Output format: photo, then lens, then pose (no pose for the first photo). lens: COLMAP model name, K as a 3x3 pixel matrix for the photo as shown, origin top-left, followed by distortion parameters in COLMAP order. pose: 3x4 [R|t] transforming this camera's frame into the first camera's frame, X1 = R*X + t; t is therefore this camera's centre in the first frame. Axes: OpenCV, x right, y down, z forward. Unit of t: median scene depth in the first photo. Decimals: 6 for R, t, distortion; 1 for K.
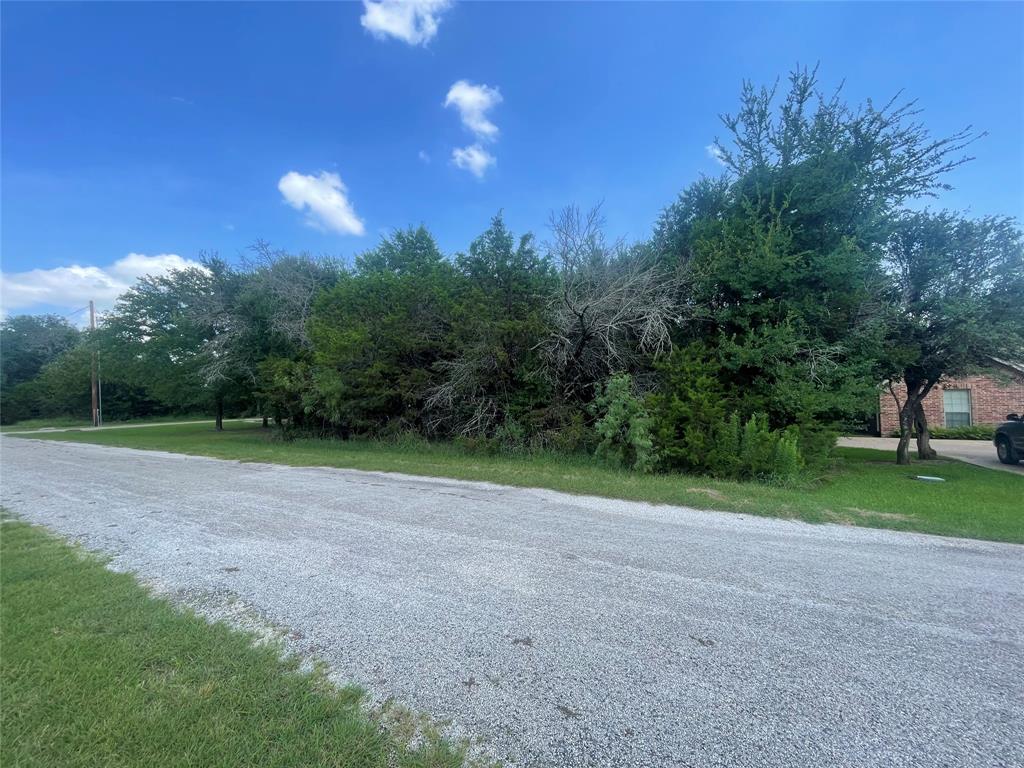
lens RADIAL K [[413.9, 0, 506.8], [0, 413.9, 375.1], [0, 0, 1]] dist [0.002974, 0.000134]
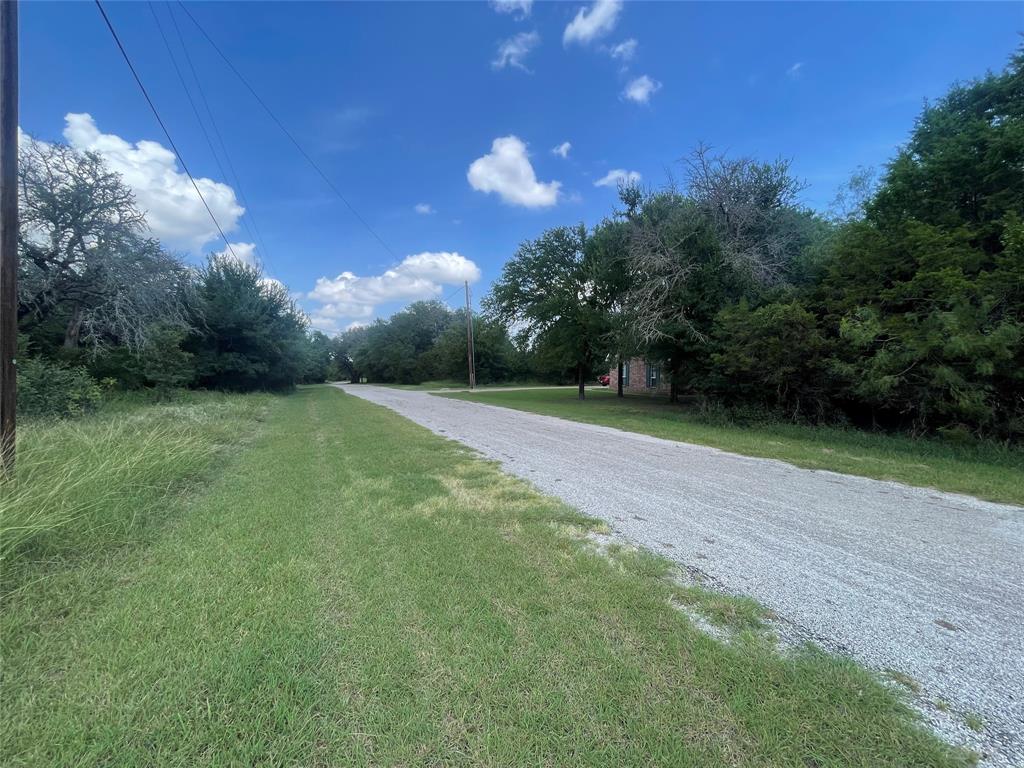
lens RADIAL K [[415.3, 0, 508.2], [0, 415.3, 379.7], [0, 0, 1]] dist [-0.001214, 0.000239]
pose [[0.820010, 0.023956, -0.571848, -0.302091], [0.024702, 0.996711, 0.077177, 0.012906], [0.571816, -0.077411, 0.816721, 0.130798]]
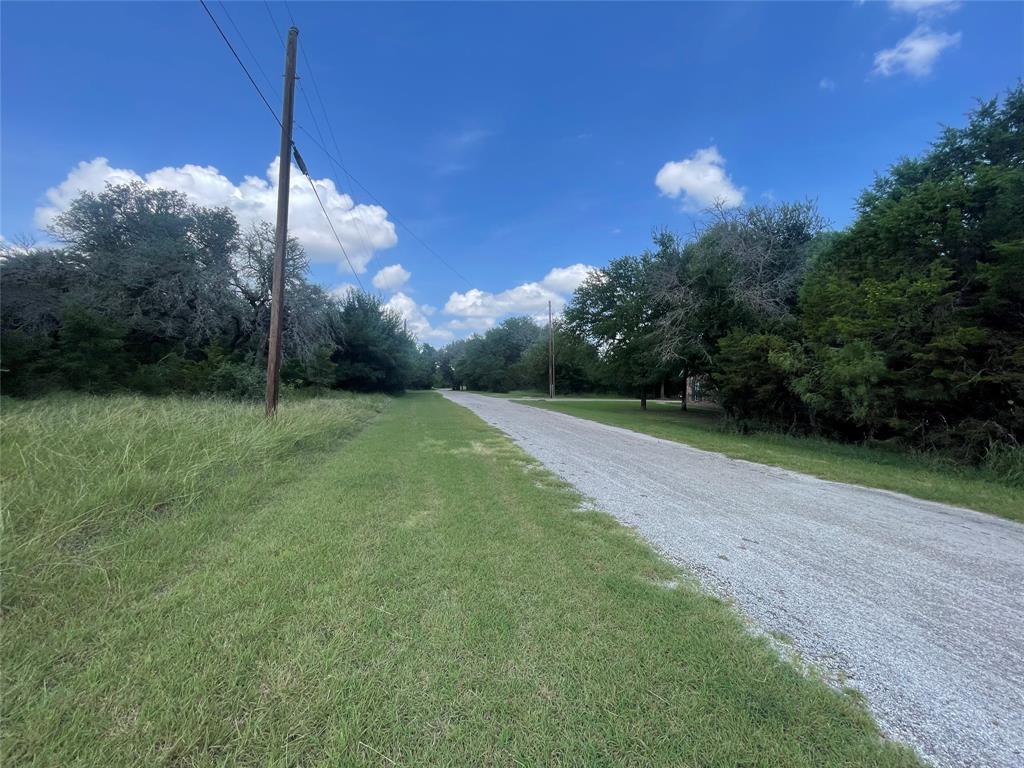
lens RADIAL K [[414.2, 0, 510.7], [0, 414.2, 378.8], [0, 0, 1]] dist [-0.002008, -0.000183]
pose [[0.667424, 0.028212, -0.744143, -0.149660], [0.007367, 0.998983, 0.044481, 0.006199], [0.744642, -0.035170, 0.666537, 0.061121]]
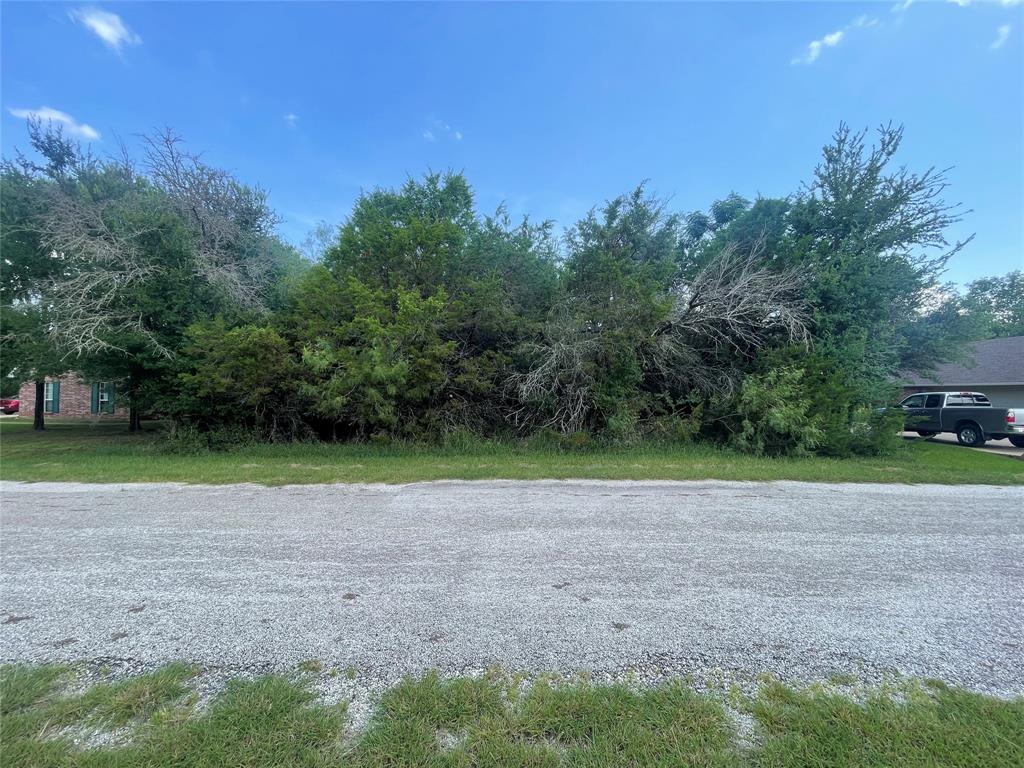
lens RADIAL K [[415.3, 0, 508.2], [0, 415.3, 379.7], [0, 0, 1]] dist [-0.001214, 0.000239]
pose [[0.882804, 0.019806, 0.469323, -0.289373], [-0.035822, 0.999040, 0.025220, 0.010550], [-0.468373, -0.039076, 0.882666, 0.135331]]
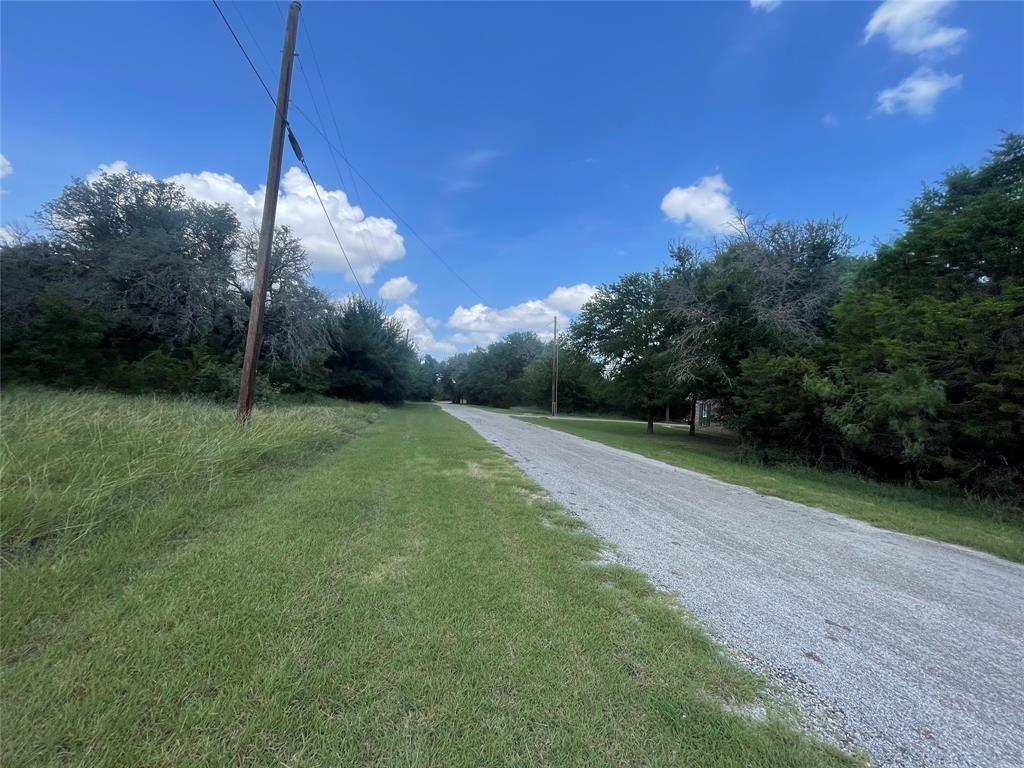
lens RADIAL K [[413.9, 0, 506.8], [0, 413.9, 375.1], [0, 0, 1]] dist [0.002974, 0.000134]
pose [[0.657618, 0.022350, -0.753020, -0.183975], [-0.036224, 0.999342, -0.001974, 0.010064], [0.752480, 0.028575, 0.657995, 0.088061]]
